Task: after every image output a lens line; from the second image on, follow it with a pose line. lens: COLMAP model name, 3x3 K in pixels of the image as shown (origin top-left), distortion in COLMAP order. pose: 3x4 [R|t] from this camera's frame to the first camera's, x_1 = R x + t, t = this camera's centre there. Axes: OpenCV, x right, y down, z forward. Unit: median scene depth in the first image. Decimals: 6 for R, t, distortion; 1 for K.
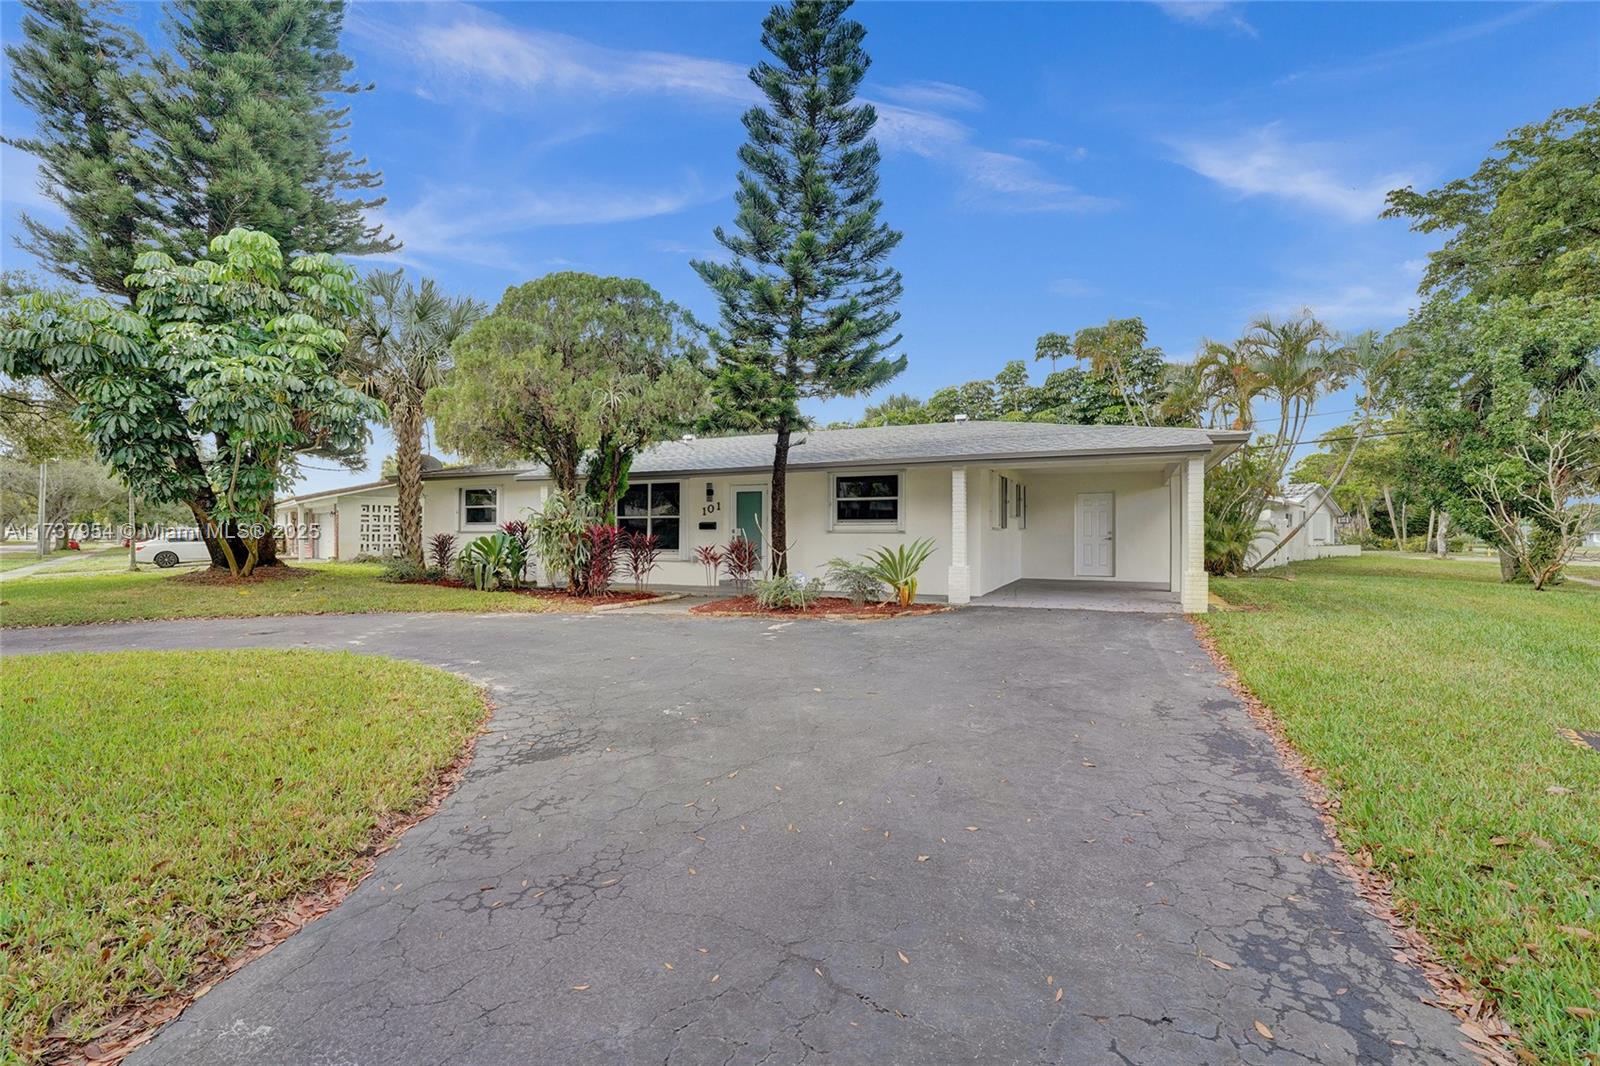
lens RADIAL K [[705.4, 0, 799.7], [0, 705.4, 536.4], [0, 0, 1]] dist [-0.013824, -0.000634]
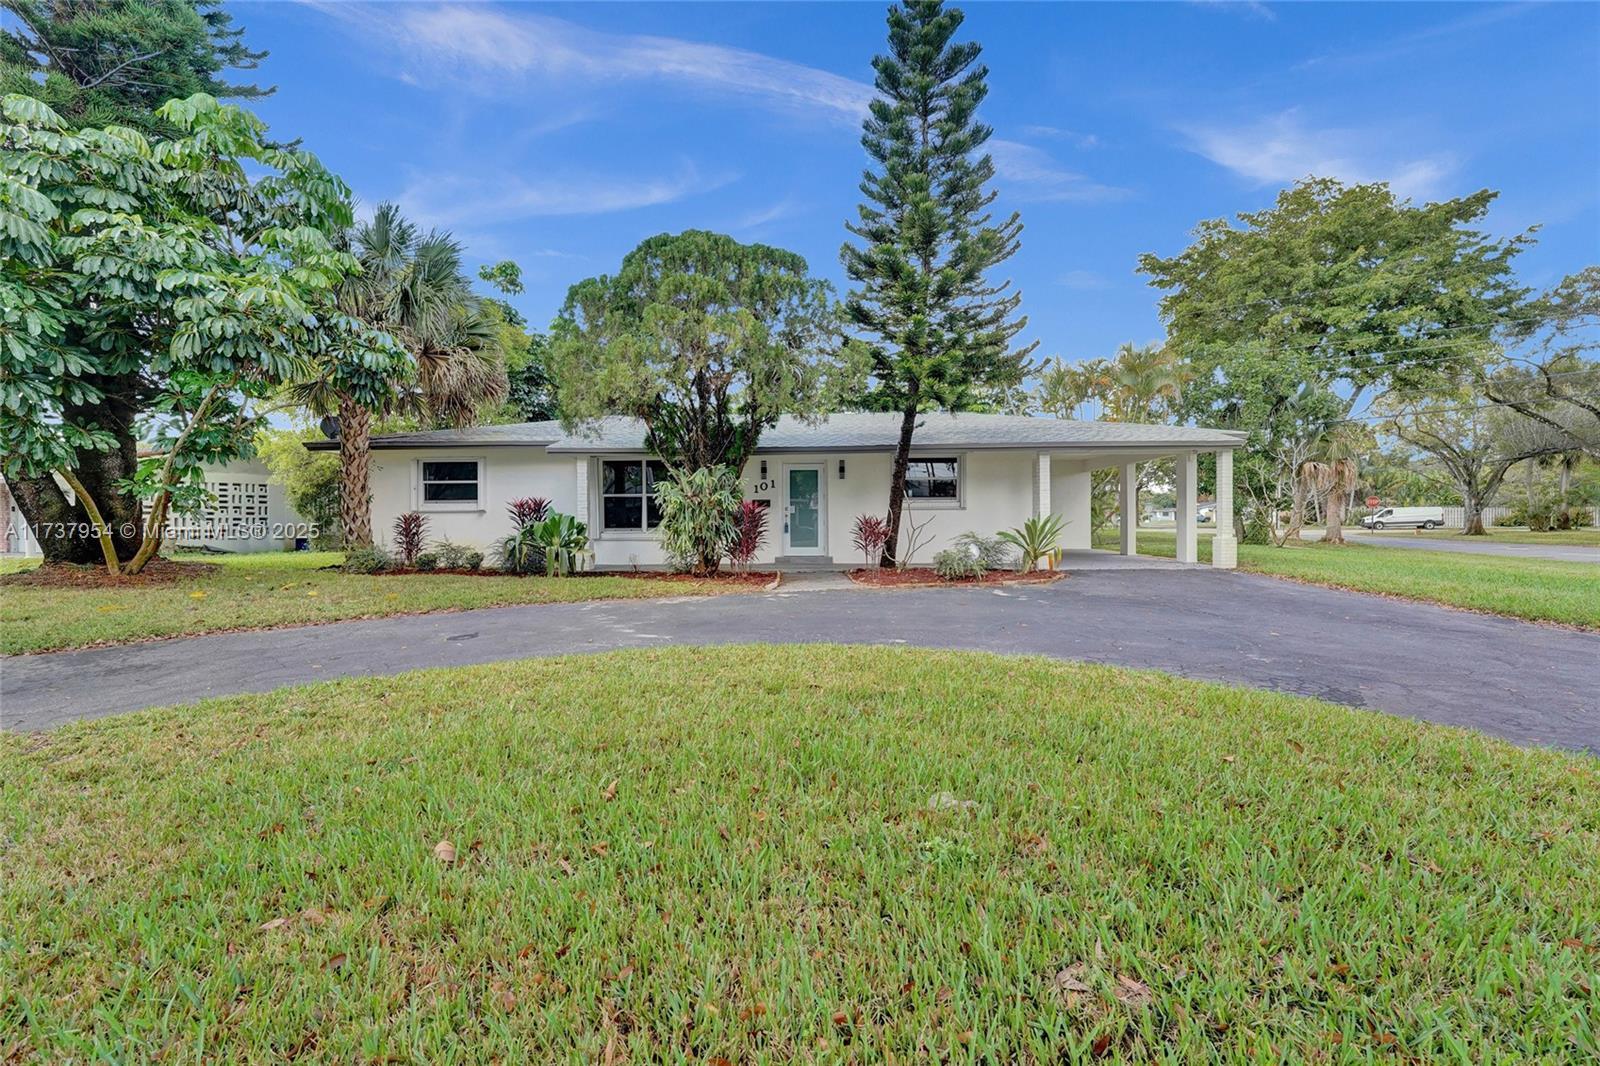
lens RADIAL K [[682.3, 0, 799.7], [0, 682.3, 525.9], [0, 0, 1]] dist [-0.013689, 0.003052]
pose [[0.922300, -0.012132, 0.386284, -0.505493], [0.008381, 0.999900, 0.011394, 0.006194], [-0.386384, -0.007271, 0.922310, 0.104365]]
